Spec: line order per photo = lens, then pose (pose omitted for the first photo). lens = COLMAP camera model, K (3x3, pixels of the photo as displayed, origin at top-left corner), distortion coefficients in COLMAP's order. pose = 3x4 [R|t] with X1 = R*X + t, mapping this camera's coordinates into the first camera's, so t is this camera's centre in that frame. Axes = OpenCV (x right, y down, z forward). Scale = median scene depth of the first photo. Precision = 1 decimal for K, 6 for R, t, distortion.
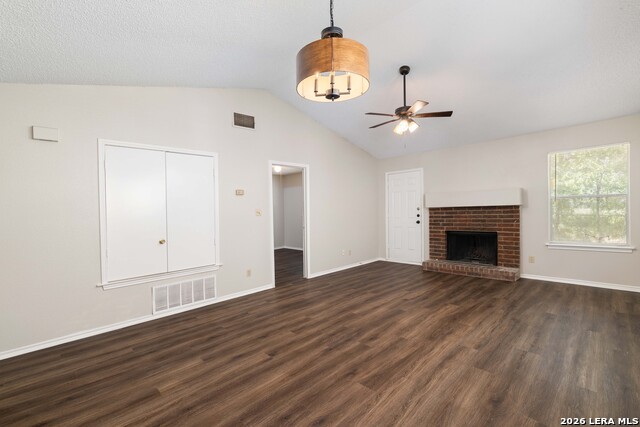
lens RADIAL K [[279.4, 0, 320.1], [0, 279.4, 221.1], [0, 0, 1]] dist [-0.001948, -0.000155]
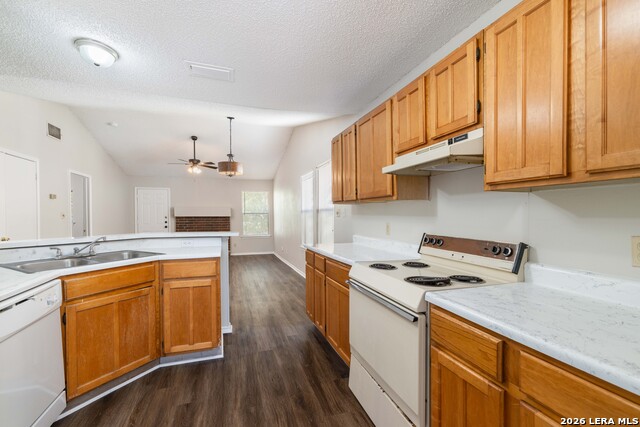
lens RADIAL K [[283.9, 0, 317.3], [0, 283.9, 212.7], [0, 0, 1]] dist [-0.001814, -0.000322]
pose [[0.448020, 0.044143, 0.892933, -0.726429], [0.023633, 0.997846, -0.061187, 0.048023], [-0.893711, 0.048516, 0.446012, -0.376295]]
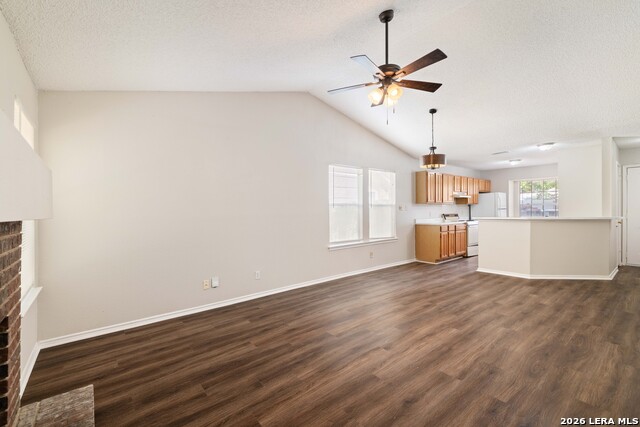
lens RADIAL K [[280.6, 0, 320.0], [0, 280.6, 213.5], [0, 0, 1]] dist [-0.000853, 0.000216]
pose [[-0.994594, 0.051093, 0.090395, 0.303866], [0.055721, 0.997222, 0.049440, -0.061441], [-0.087618, 0.054210, -0.994678, 1.294105]]
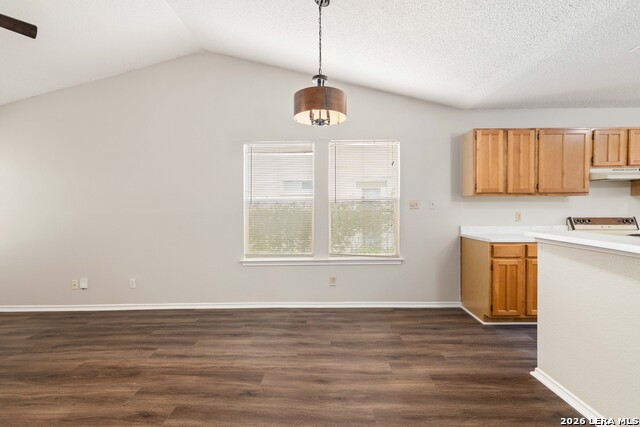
lens RADIAL K [[284.1, 0, 319.8], [0, 284.1, 209.8], [0, 0, 1]] dist [-0.001832, 0.000381]
pose [[-0.704465, 0.036220, 0.708814, -0.308424], [0.065840, 0.997726, 0.014452, -0.014554], [-0.706678, 0.056849, -0.705247, 0.633391]]
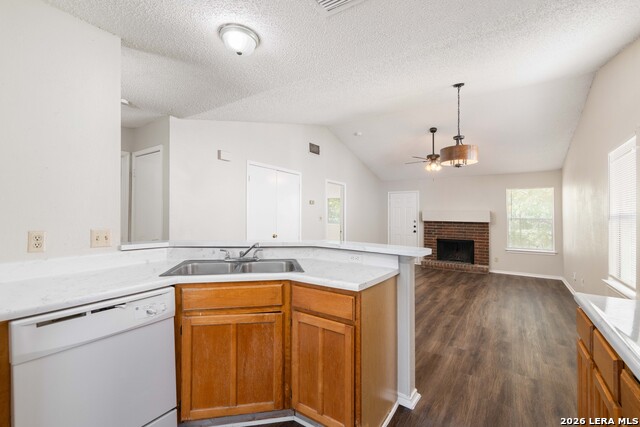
lens RADIAL K [[283.9, 0, 317.3], [0, 283.9, 212.7], [0, 0, 1]] dist [-0.001814, -0.000322]
pose [[0.979690, 0.056453, 0.192406, -0.462515], [-0.044565, 0.996852, -0.065571, 0.030100], [-0.195502, 0.055664, 0.979122, -0.289151]]
